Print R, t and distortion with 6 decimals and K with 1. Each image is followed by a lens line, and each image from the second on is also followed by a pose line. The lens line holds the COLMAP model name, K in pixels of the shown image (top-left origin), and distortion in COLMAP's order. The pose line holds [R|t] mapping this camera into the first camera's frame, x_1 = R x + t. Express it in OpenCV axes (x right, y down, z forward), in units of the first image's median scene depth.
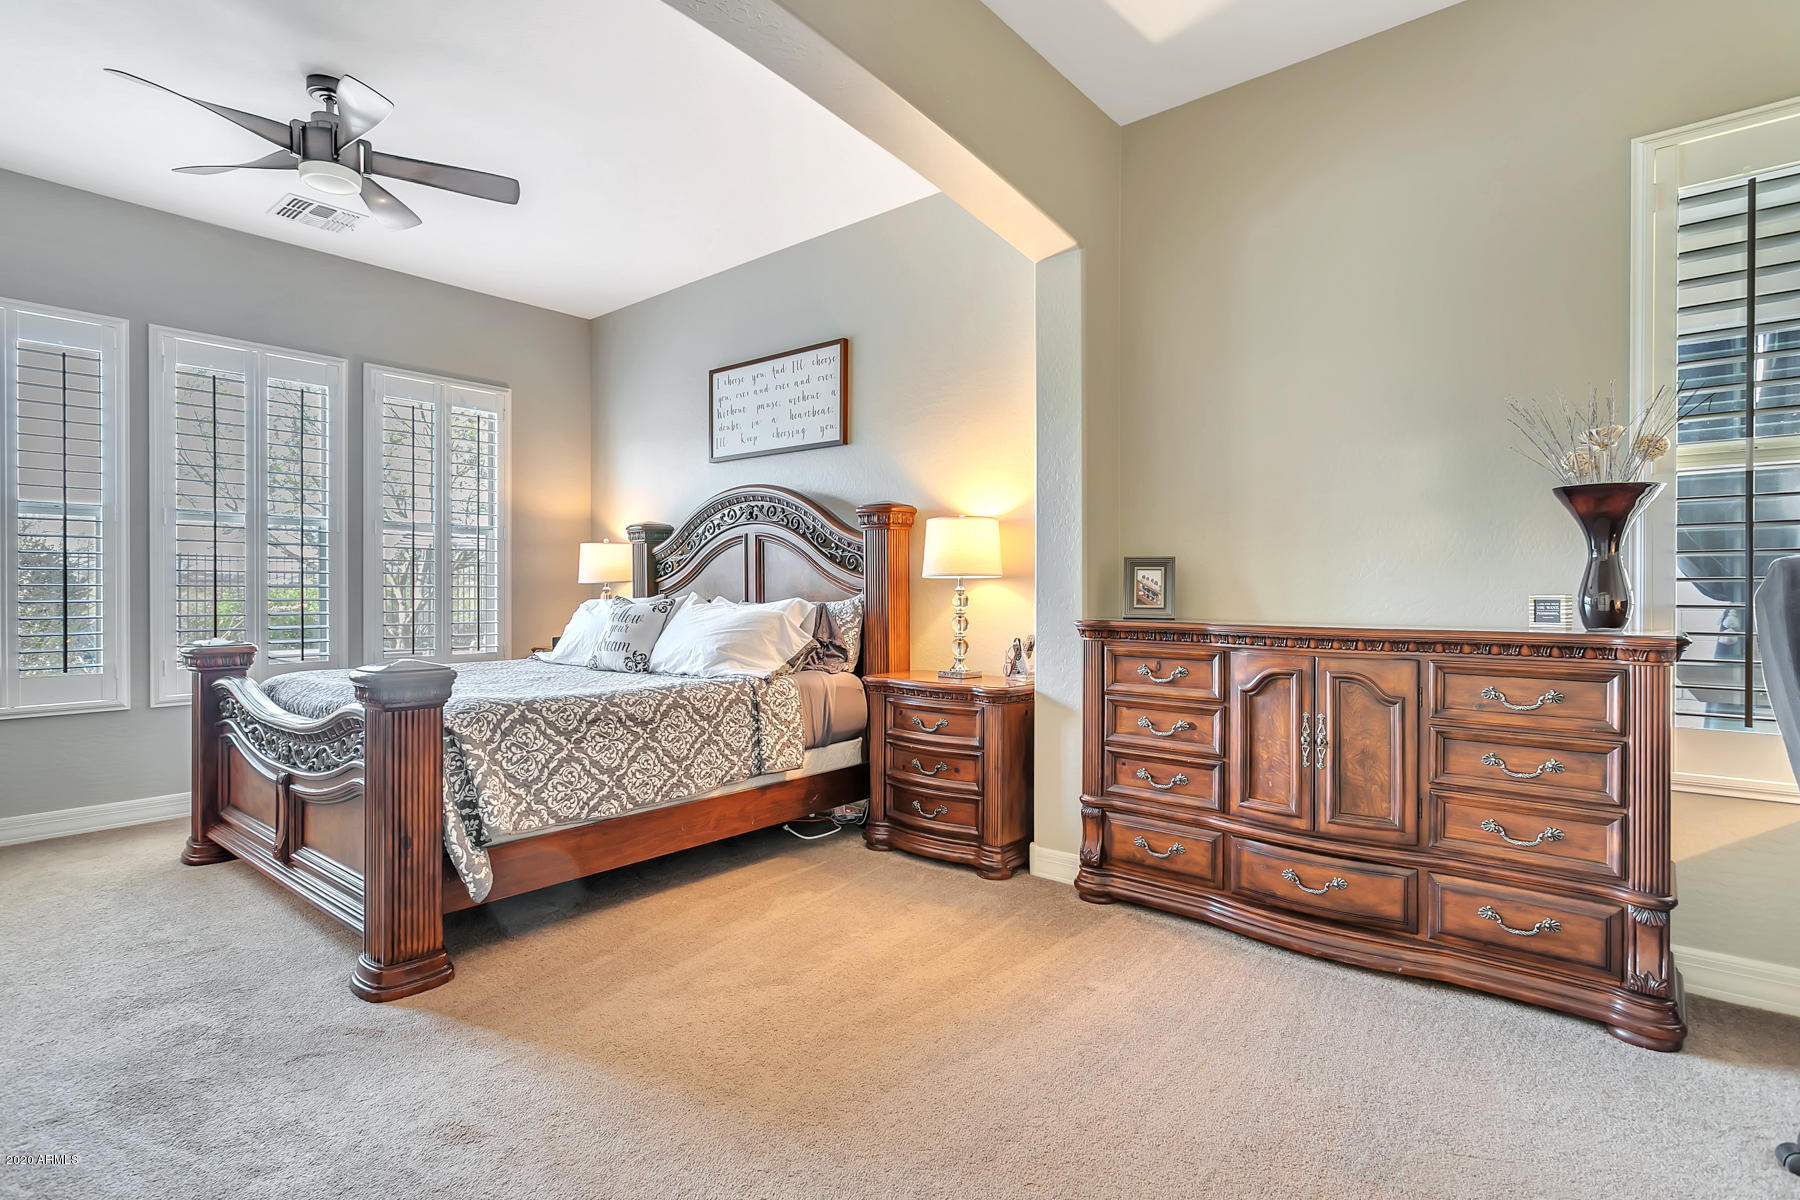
lens RADIAL K [[881.0, 0, 887.0], [0, 881.0, 592.3], [0, 0, 1]] dist [-0.001722, -0.000198]
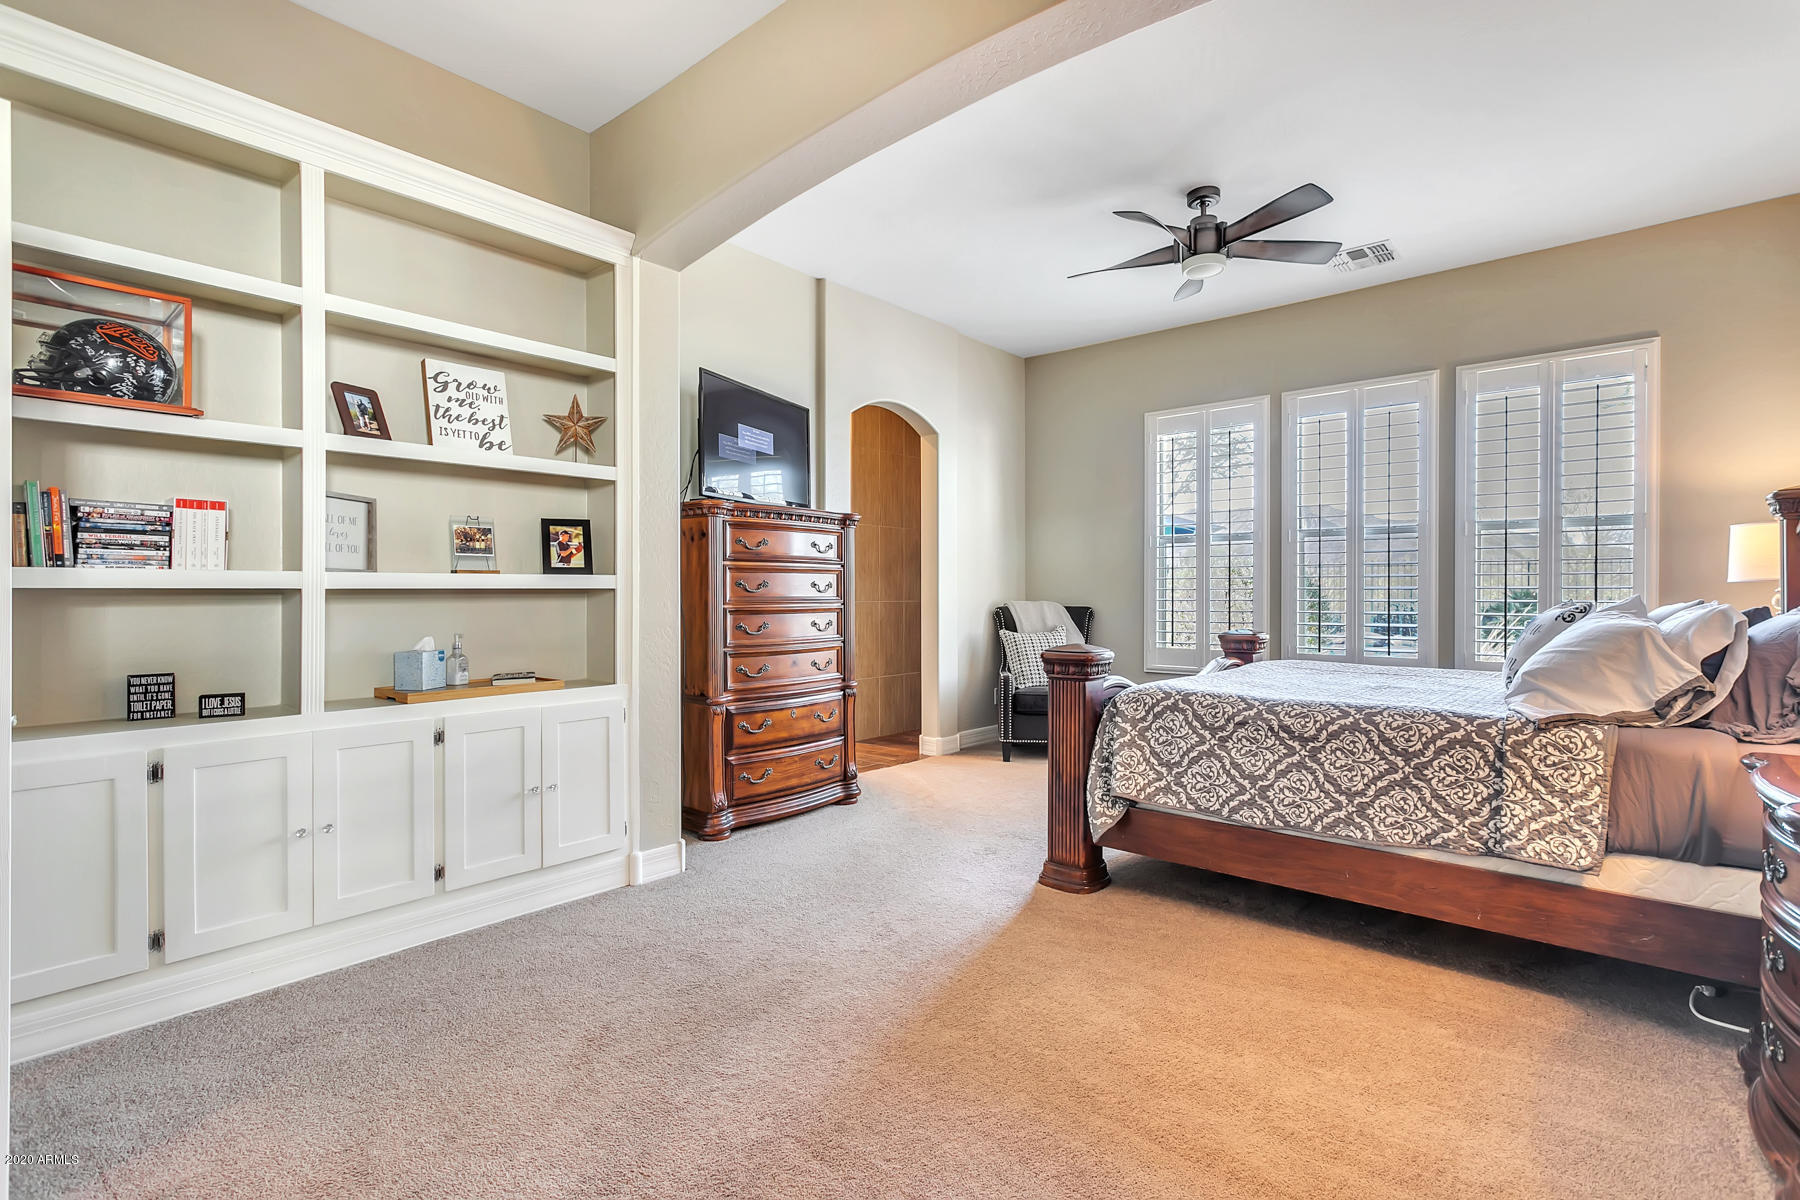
lens RADIAL K [[841.2, 0, 910.0], [0, 841.2, 590.7], [0, 0, 1]] dist [-0.002819, -0.000991]
pose [[-0.013860, -0.004431, -0.999894, 0.600803], [-0.001328, 0.999989, -0.004413, 0.001127], [0.999903, 0.001267, -0.013866, 0.618515]]
